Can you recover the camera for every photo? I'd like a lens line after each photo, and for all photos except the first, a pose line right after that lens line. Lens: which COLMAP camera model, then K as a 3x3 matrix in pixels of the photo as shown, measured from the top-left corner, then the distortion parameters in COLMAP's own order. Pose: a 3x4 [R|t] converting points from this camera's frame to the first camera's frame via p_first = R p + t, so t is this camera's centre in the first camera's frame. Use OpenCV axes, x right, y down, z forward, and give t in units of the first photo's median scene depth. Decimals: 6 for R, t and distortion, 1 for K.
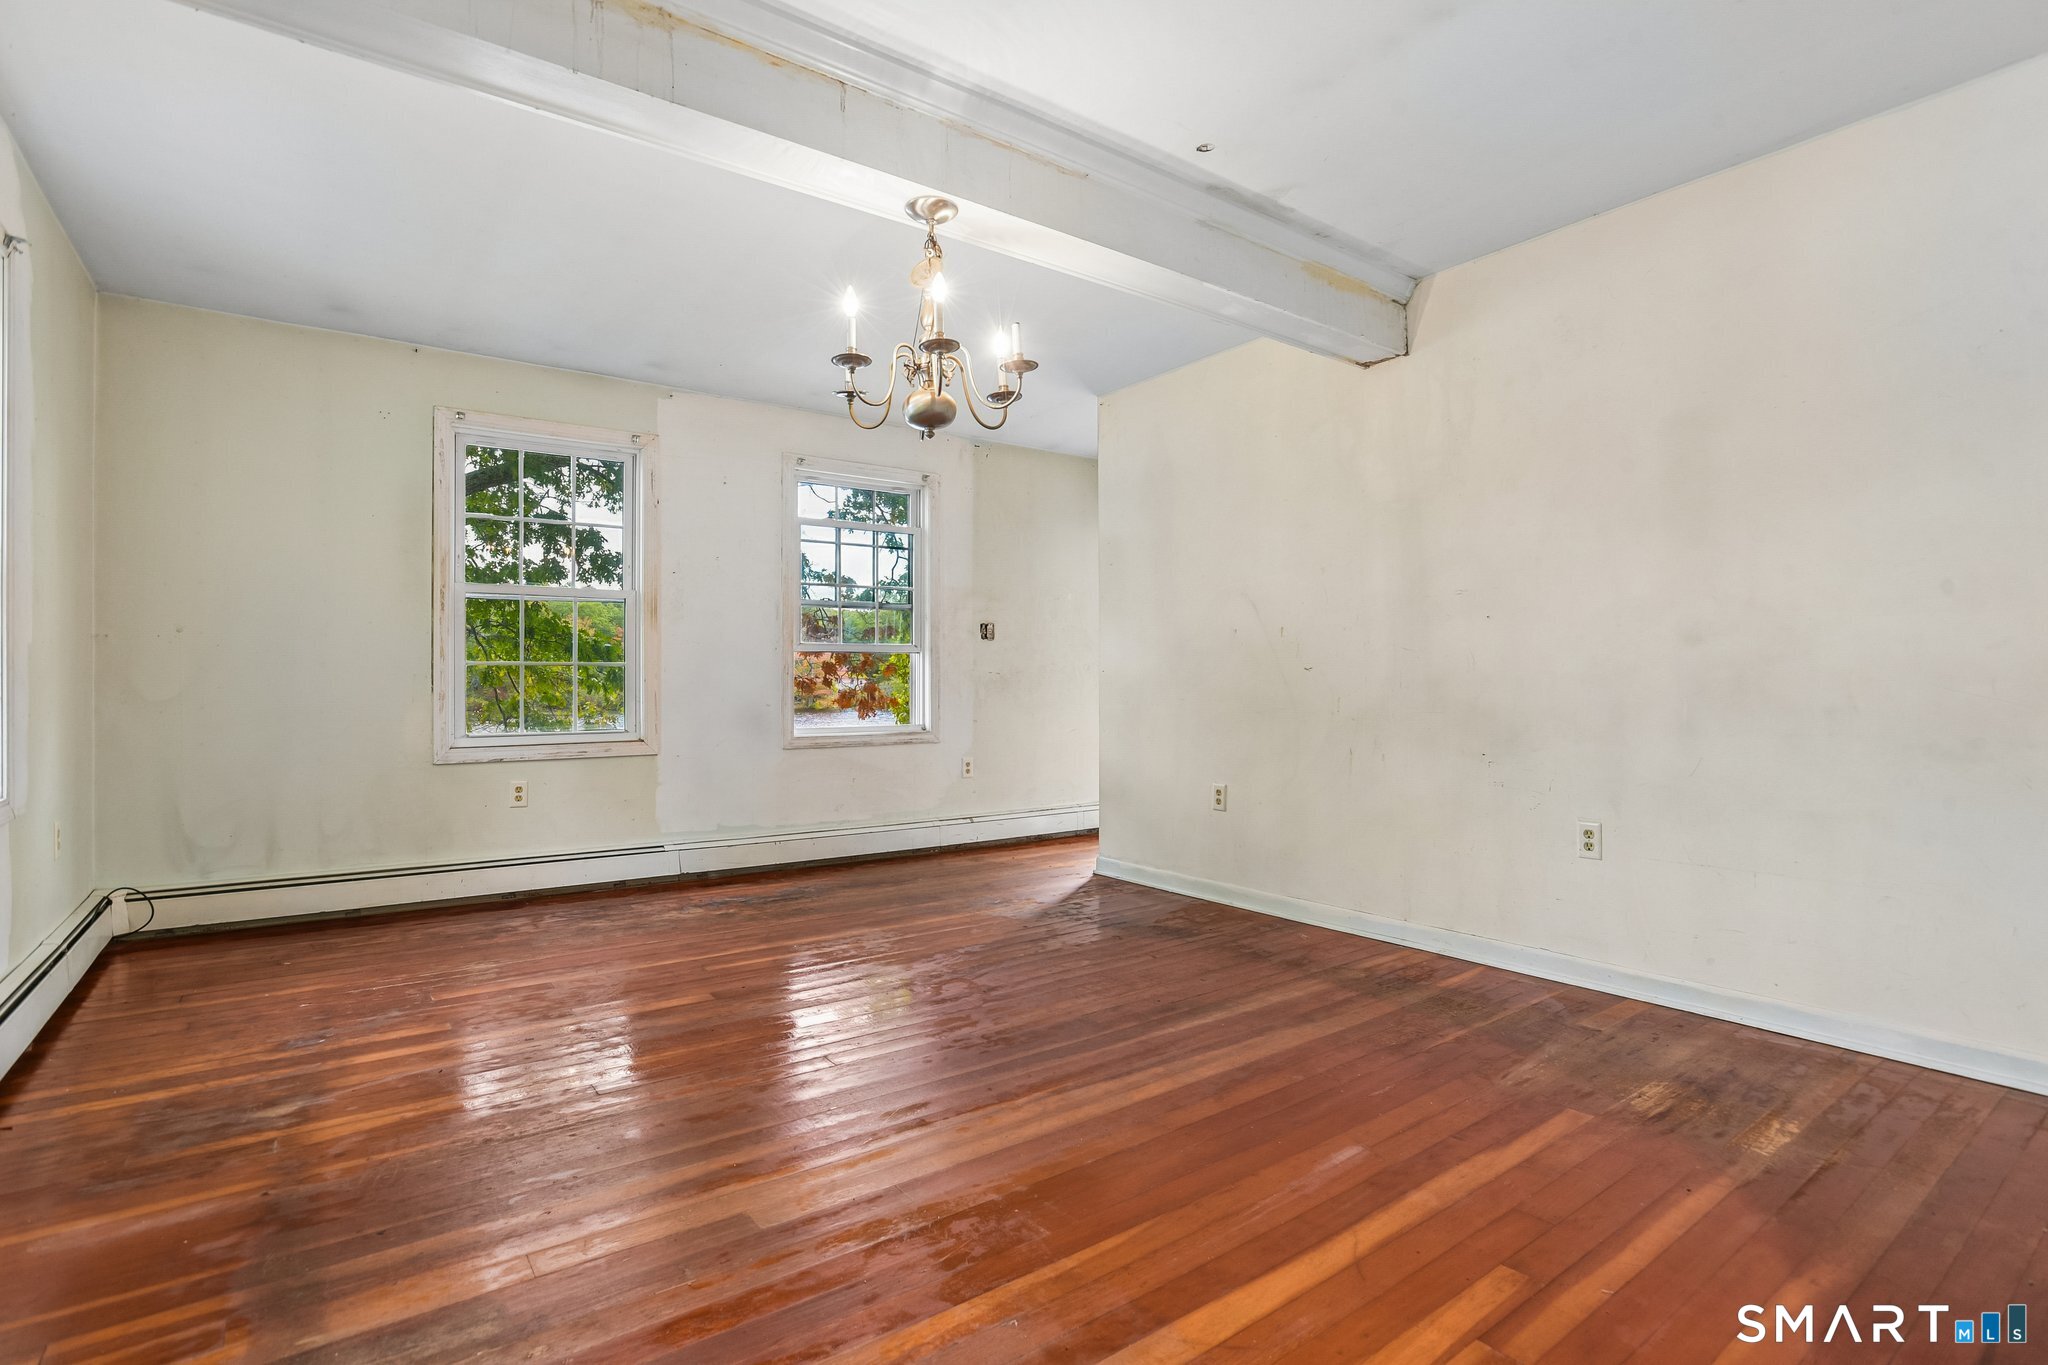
lens RADIAL K [[993.3, 0, 1031.2], [0, 993.3, 672.8], [0, 0, 1]] dist [-0.047712, 0.013117]
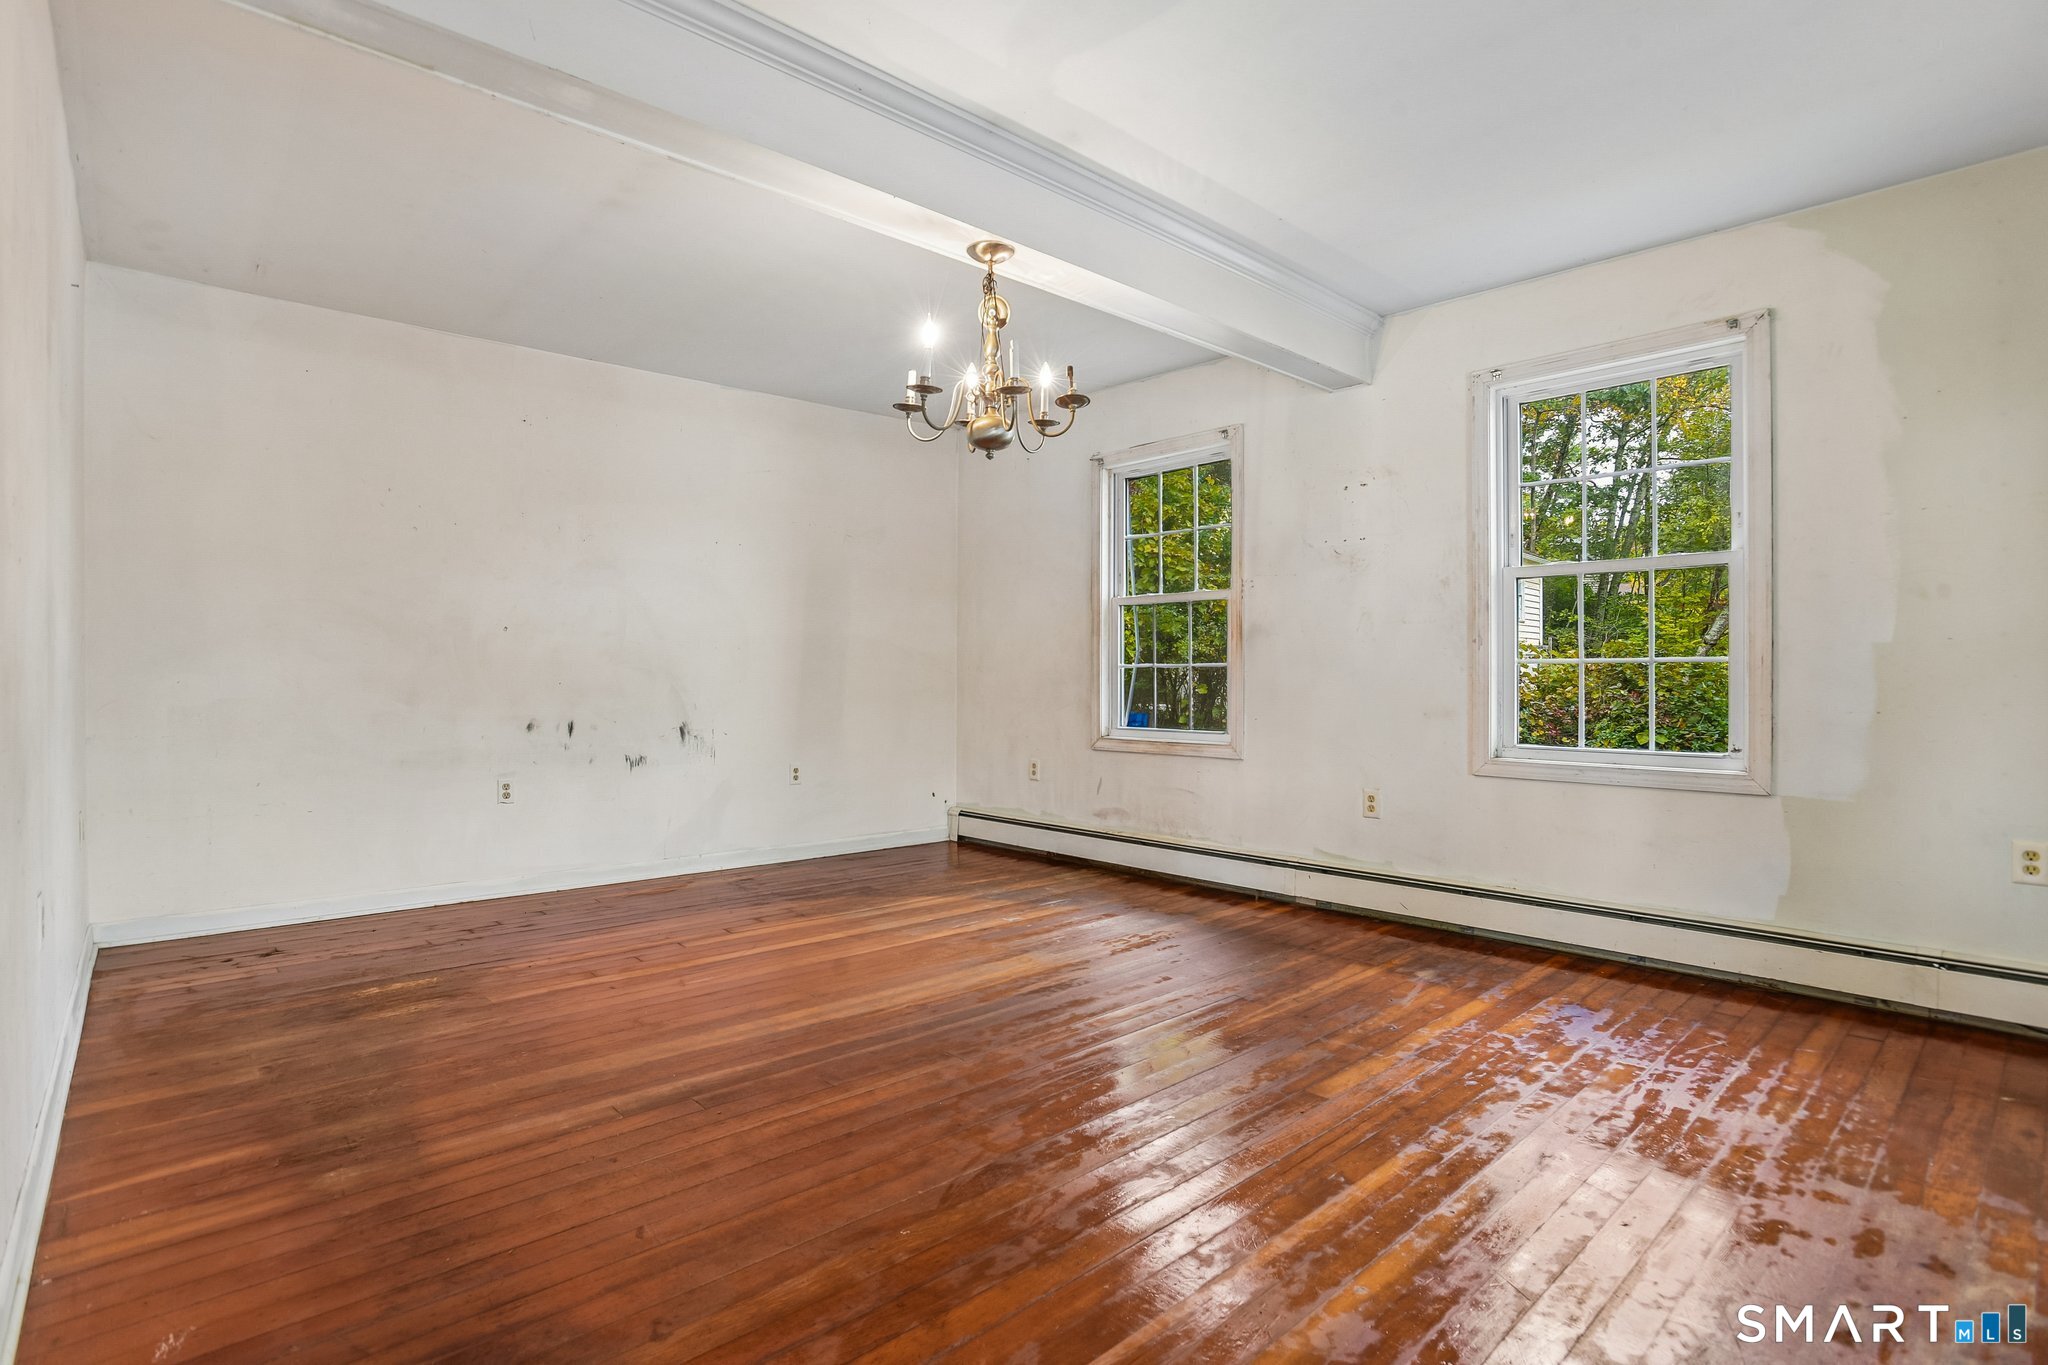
lens RADIAL K [[993.3, 0, 1041.4], [0, 993.3, 680.3], [0, 0, 1]] dist [-0.047712, 0.013117]
pose [[-0.992871, -0.000777, -0.119187, -0.025323], [-0.001586, 0.999976, 0.006691, 0.002449], [0.119179, 0.006832, -0.992849, 2.054183]]
